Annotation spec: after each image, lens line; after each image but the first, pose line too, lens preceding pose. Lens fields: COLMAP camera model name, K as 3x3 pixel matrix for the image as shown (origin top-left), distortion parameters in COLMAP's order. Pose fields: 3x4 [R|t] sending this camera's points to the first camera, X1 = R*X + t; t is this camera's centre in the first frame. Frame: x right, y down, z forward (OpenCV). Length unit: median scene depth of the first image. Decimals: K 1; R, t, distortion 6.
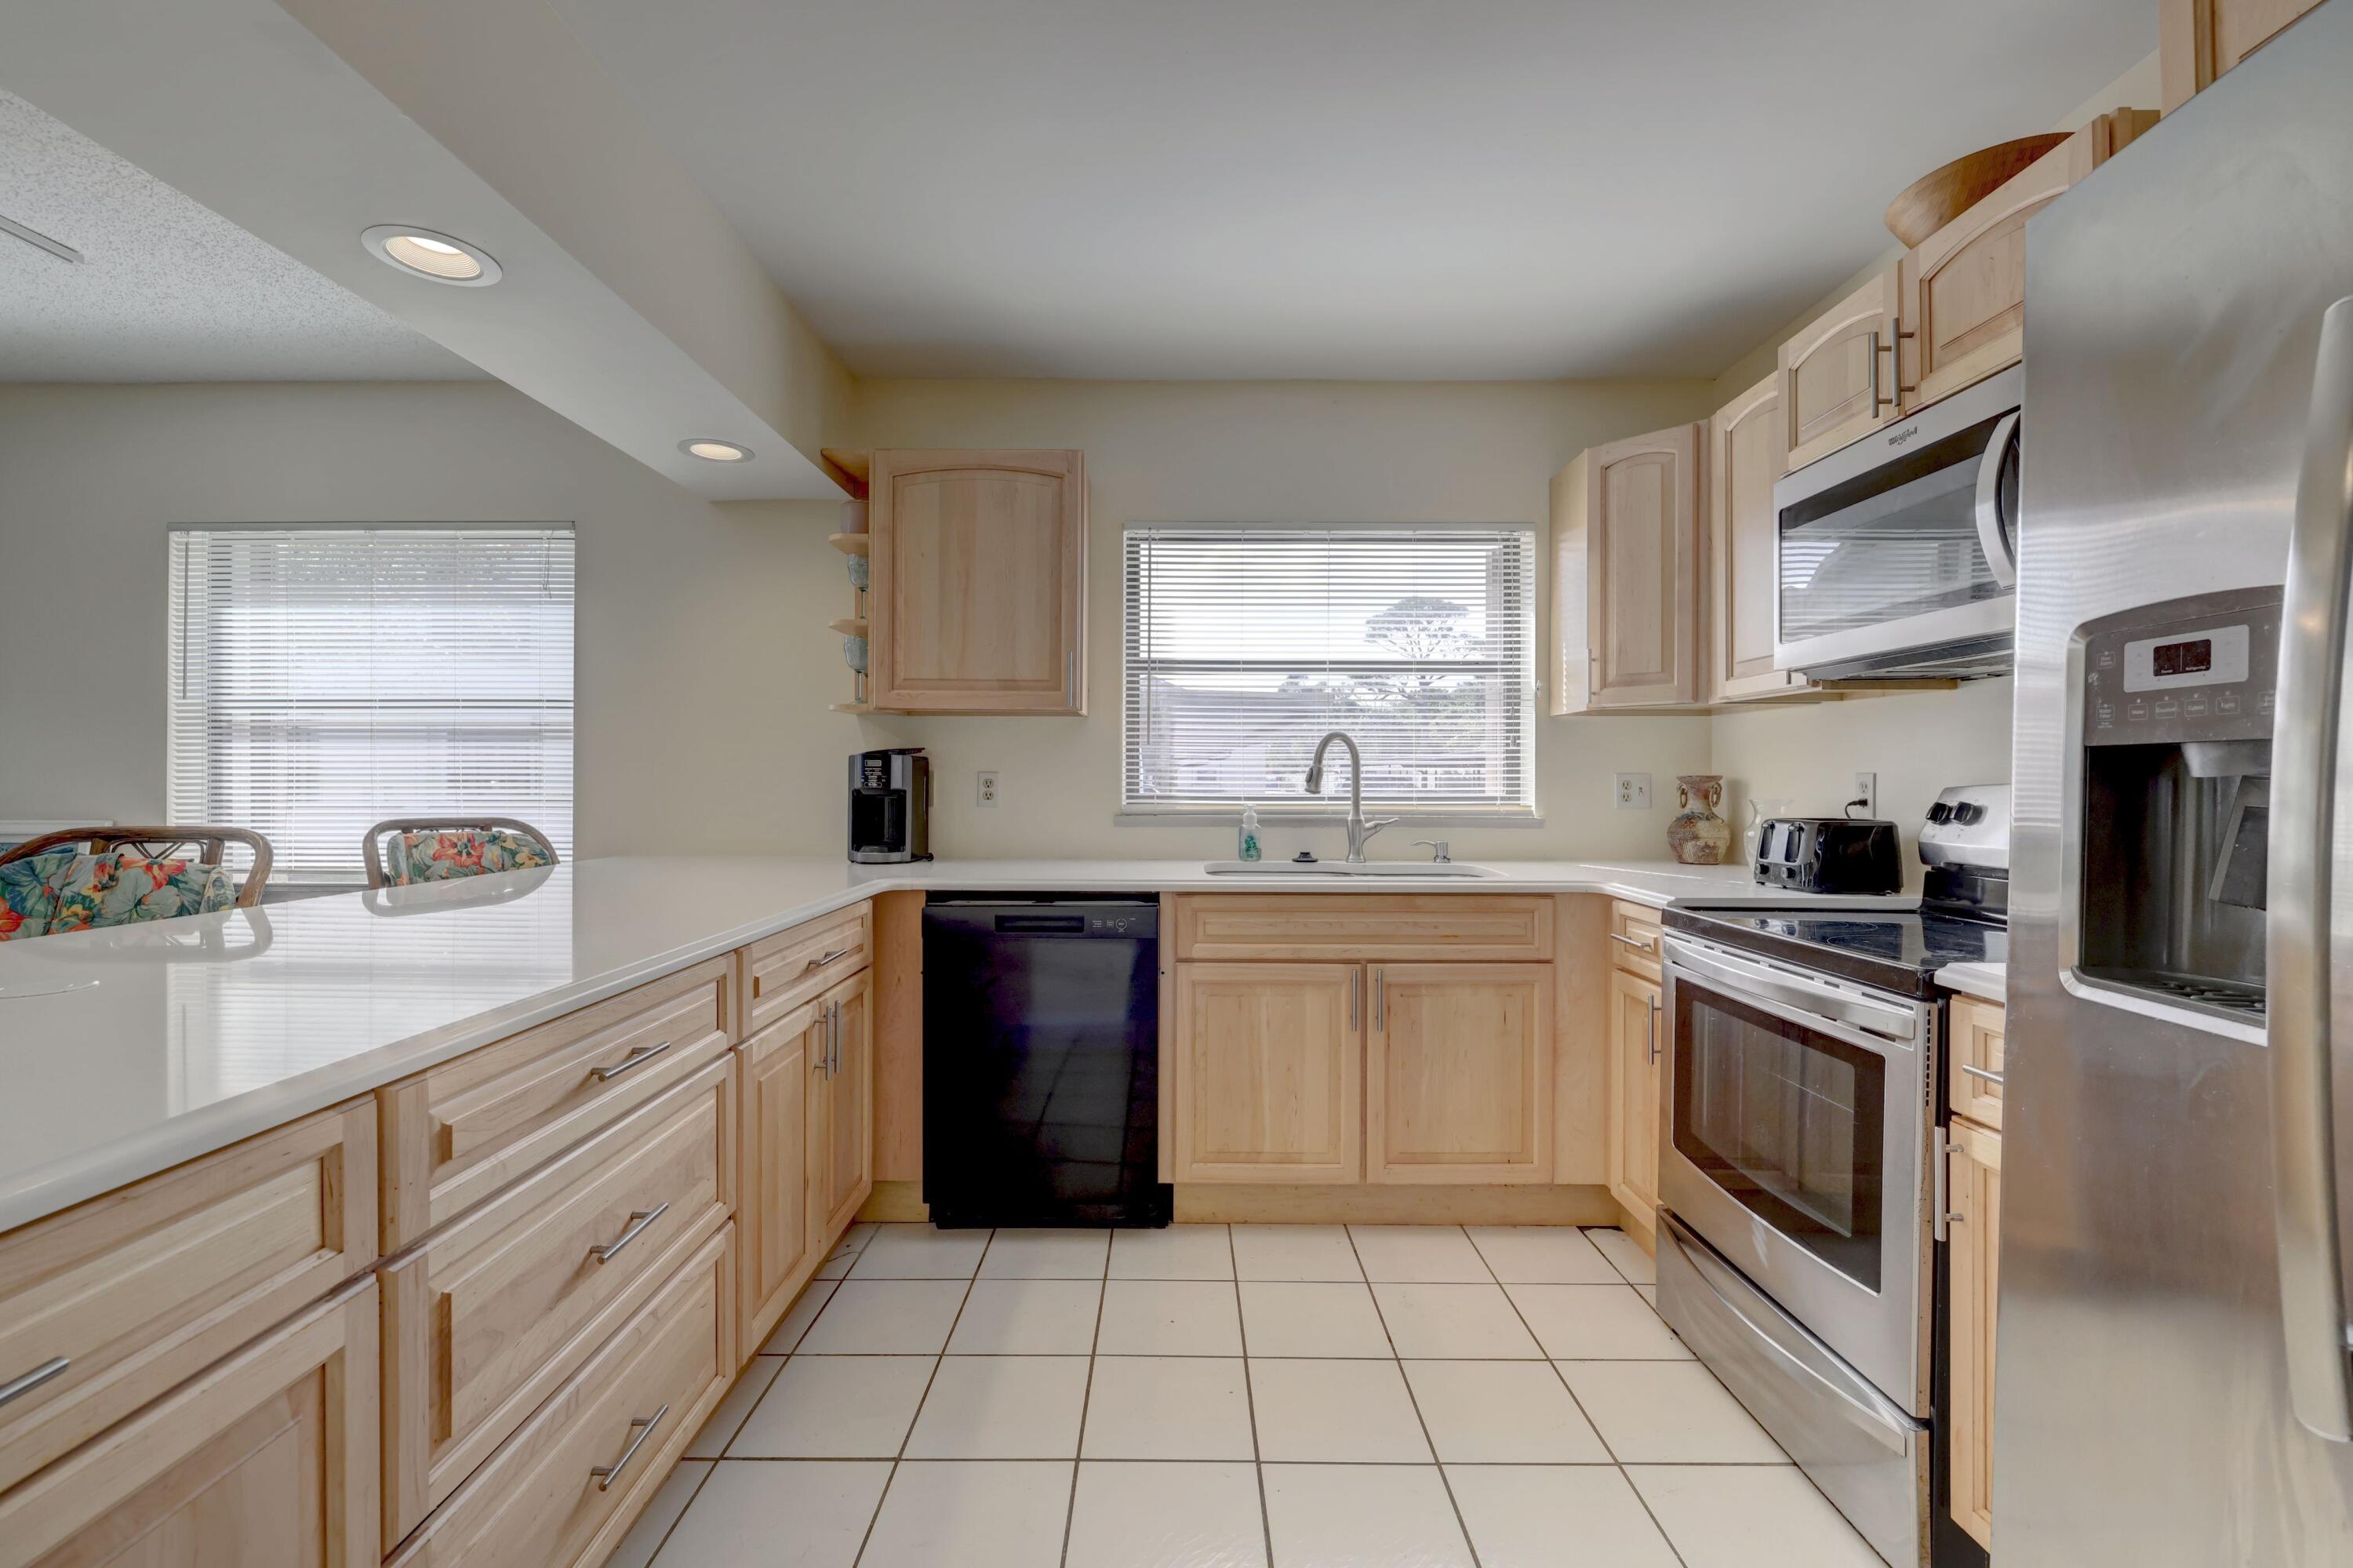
lens RADIAL K [[972.9, 0, 1164.1], [0, 972.9, 779.7], [0, 0, 1]] dist [0.003956, -0.000067]
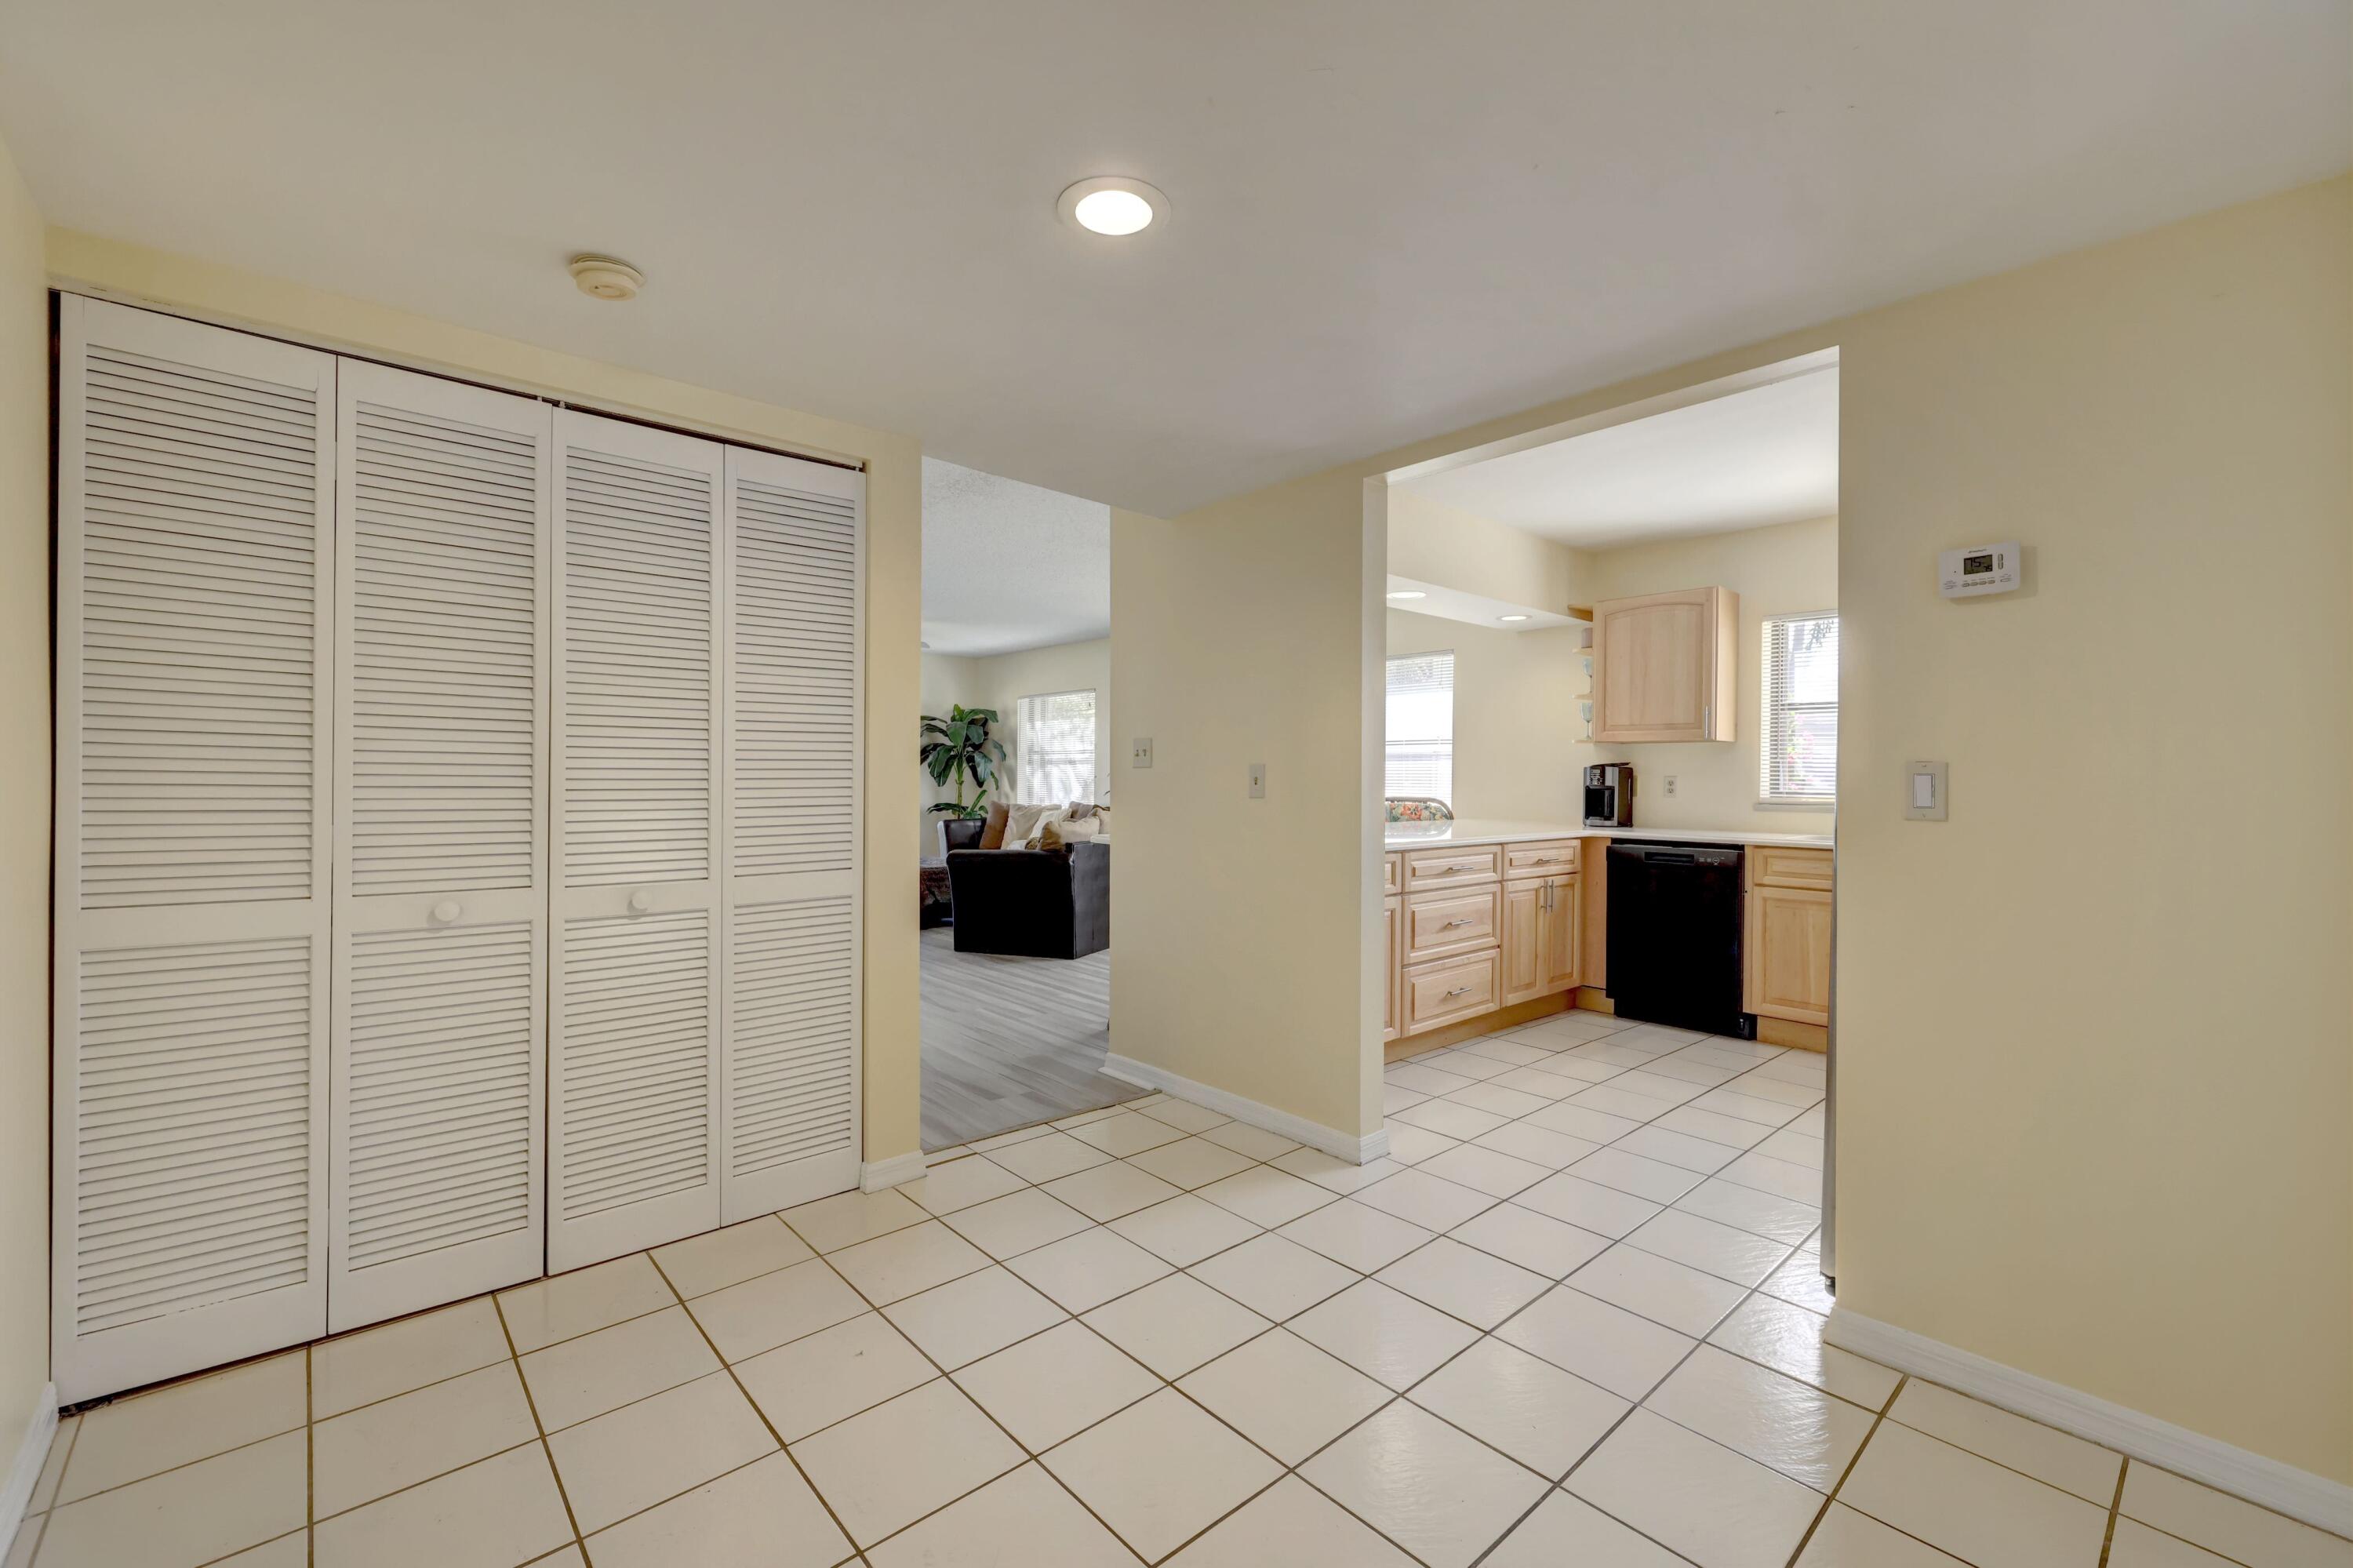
lens RADIAL K [[972.9, 0, 1168.3], [0, 972.9, 780.5], [0, 0, 1]] dist [0.003956, -0.000067]
pose [[0.667977, 0.005813, -0.744159, 0.606549], [-0.008799, 0.999961, -0.000087, 0.008585], [0.744130, 0.006606, 0.668002, -0.943901]]
